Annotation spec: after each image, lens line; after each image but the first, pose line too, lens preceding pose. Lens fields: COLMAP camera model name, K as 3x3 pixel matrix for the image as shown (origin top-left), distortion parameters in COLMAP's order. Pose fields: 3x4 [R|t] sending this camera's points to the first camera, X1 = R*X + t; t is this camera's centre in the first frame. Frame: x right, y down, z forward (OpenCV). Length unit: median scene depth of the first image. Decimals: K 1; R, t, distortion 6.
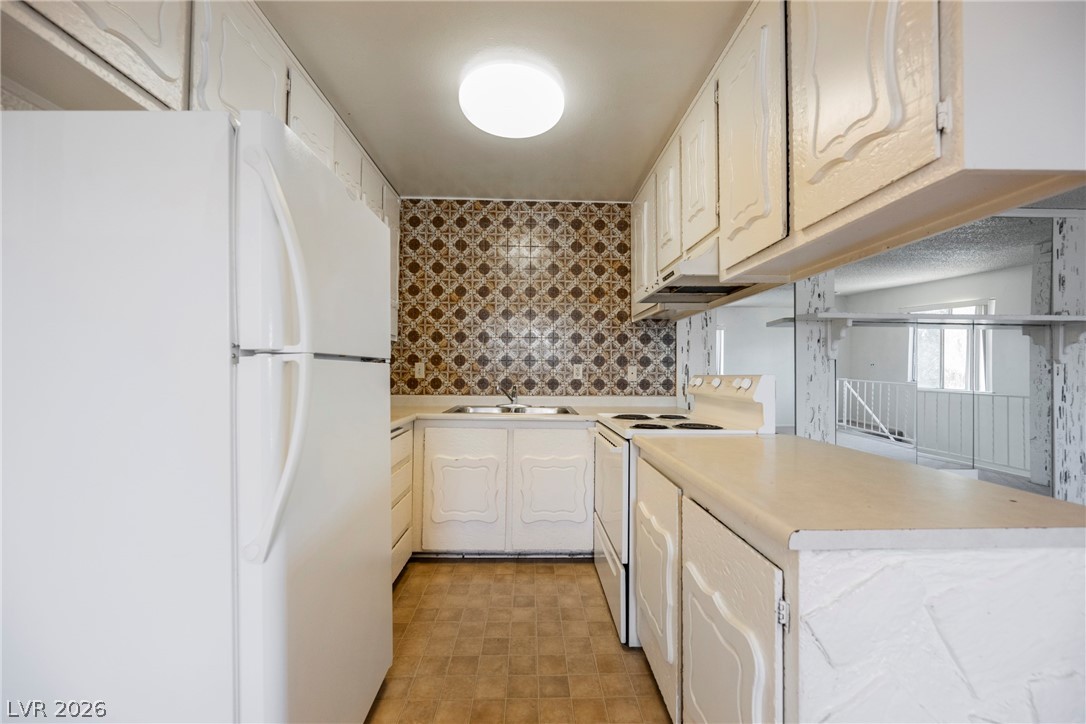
lens RADIAL K [[423.9, 0, 544.3], [0, 423.9, 365.5], [0, 0, 1]] dist [-0.003167, -0.000012]
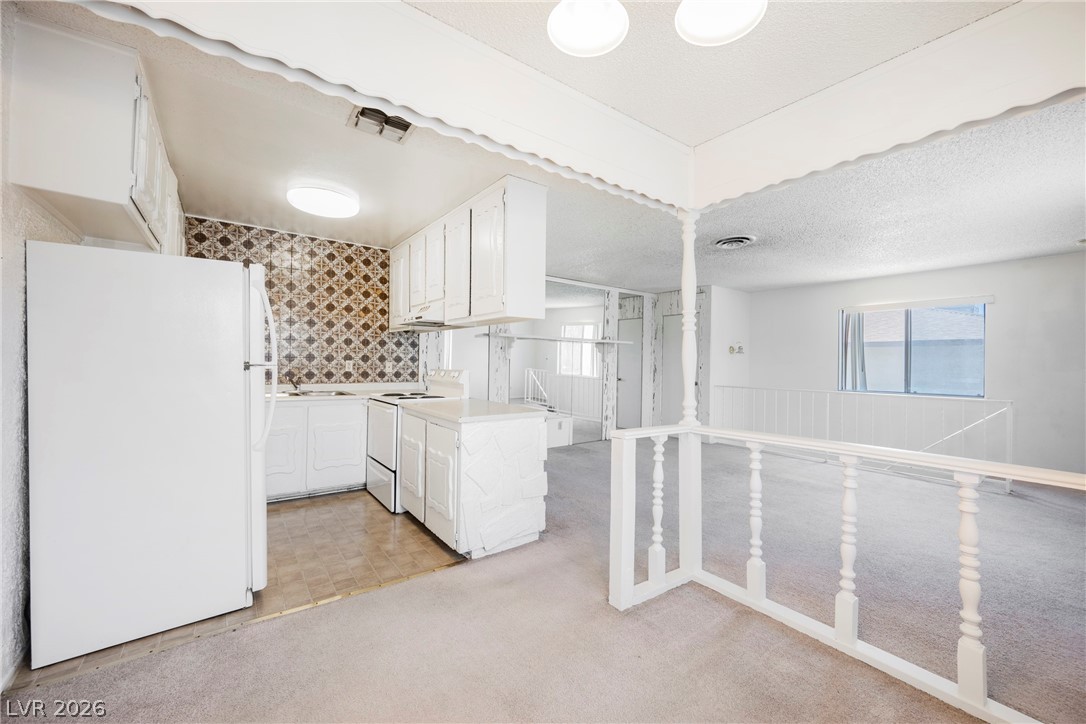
lens RADIAL K [[423.9, 0, 546.4], [0, 423.9, 361.6], [0, 0, 1]] dist [-0.003167, -0.000012]
pose [[0.817298, 0.008440, 0.576153, -0.193924], [-0.020143, 0.999700, 0.013928, -0.031966], [-0.575863, -0.022989, 0.817223, -0.515882]]
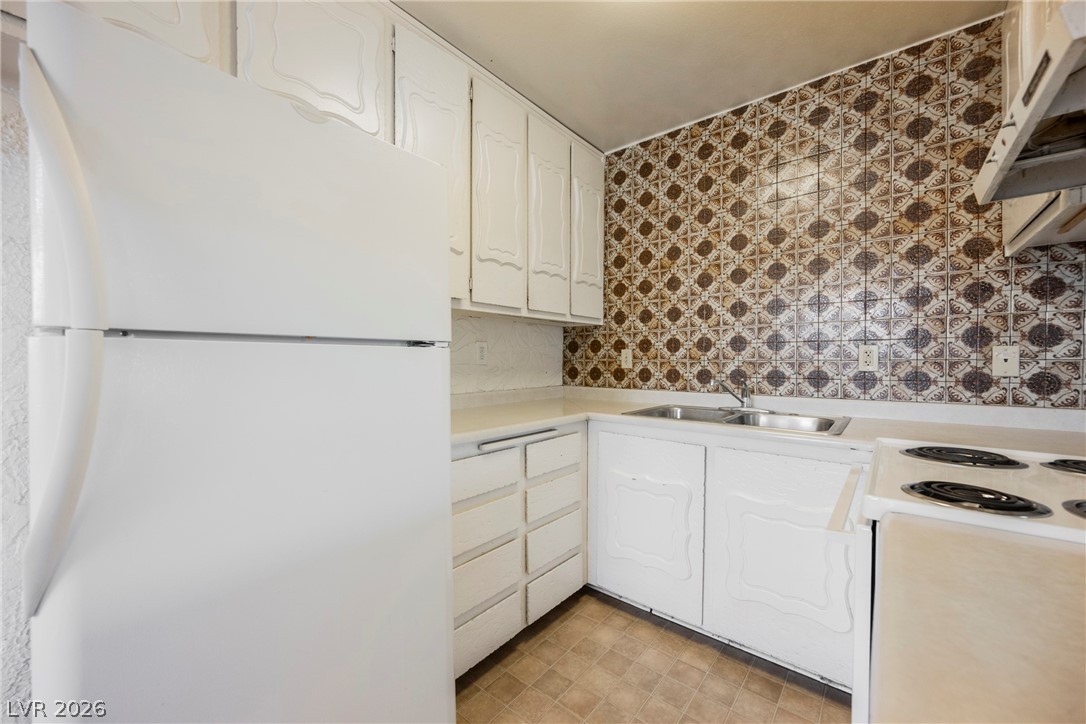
lens RADIAL K [[423.9, 0, 546.7], [0, 423.9, 365.9], [0, 0, 1]] dist [-0.003167, -0.000012]
pose [[0.754575, 0.000656, -0.656214, 0.126924], [0.015065, 0.999719, 0.018322, 0.007940], [0.656041, -0.023711, 0.754352, 0.276834]]
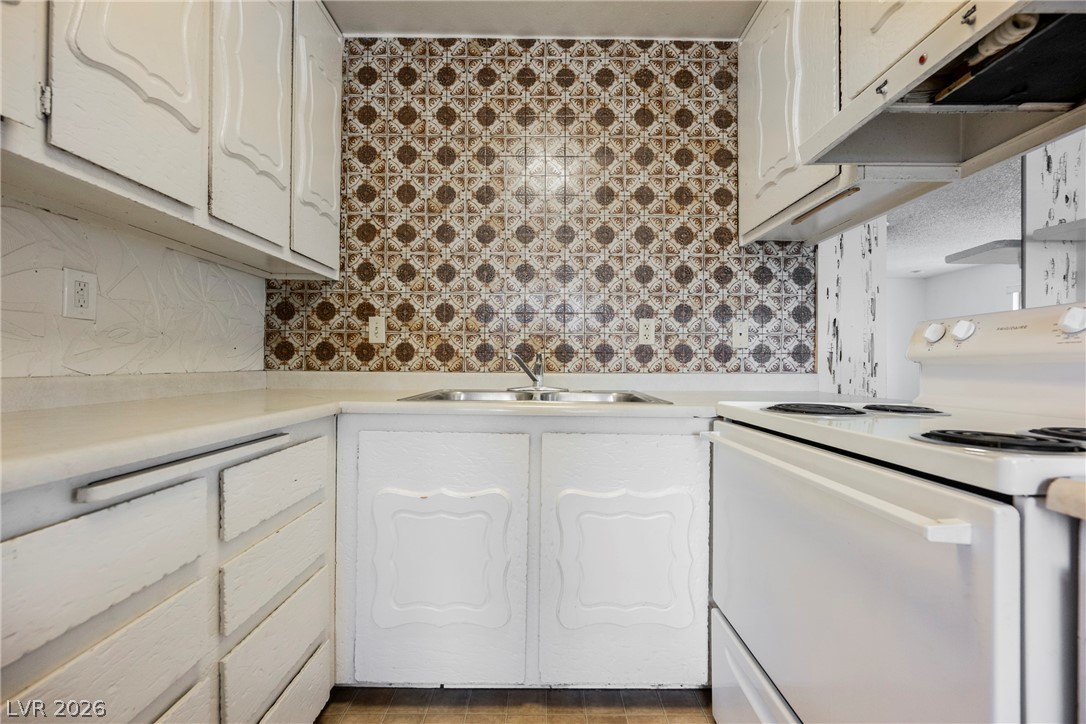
lens RADIAL K [[423.9, 0, 548.5], [0, 423.9, 363.4], [0, 0, 1]] dist [-0.003167, -0.000012]
pose [[0.999756, -0.001499, -0.022054, -0.043061], [0.001792, 0.999910, 0.013262, 0.050395], [0.022032, -0.013299, 0.999669, 0.414374]]
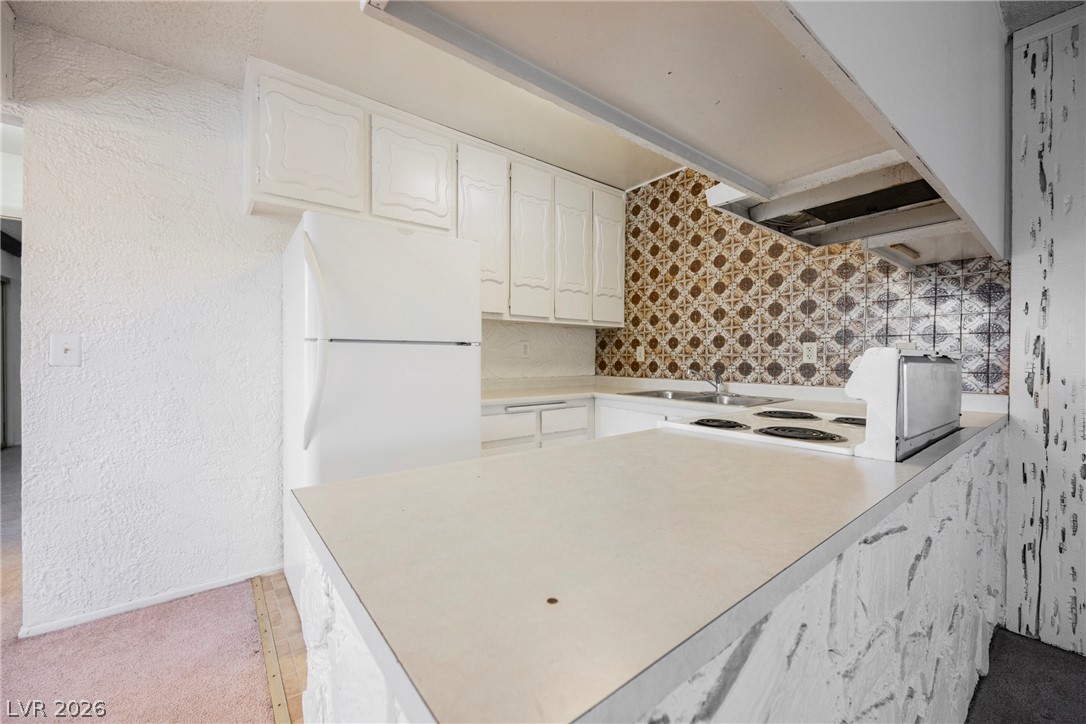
lens RADIAL K [[423.9, 0, 543.3], [0, 423.9, 363.6], [0, 0, 1]] dist [-0.003167, -0.000012]
pose [[0.587342, 0.004608, -0.809326, 0.400247], [0.013361, 0.999792, 0.015388, 0.015817], [0.809229, -0.019852, 0.587159, 0.199977]]
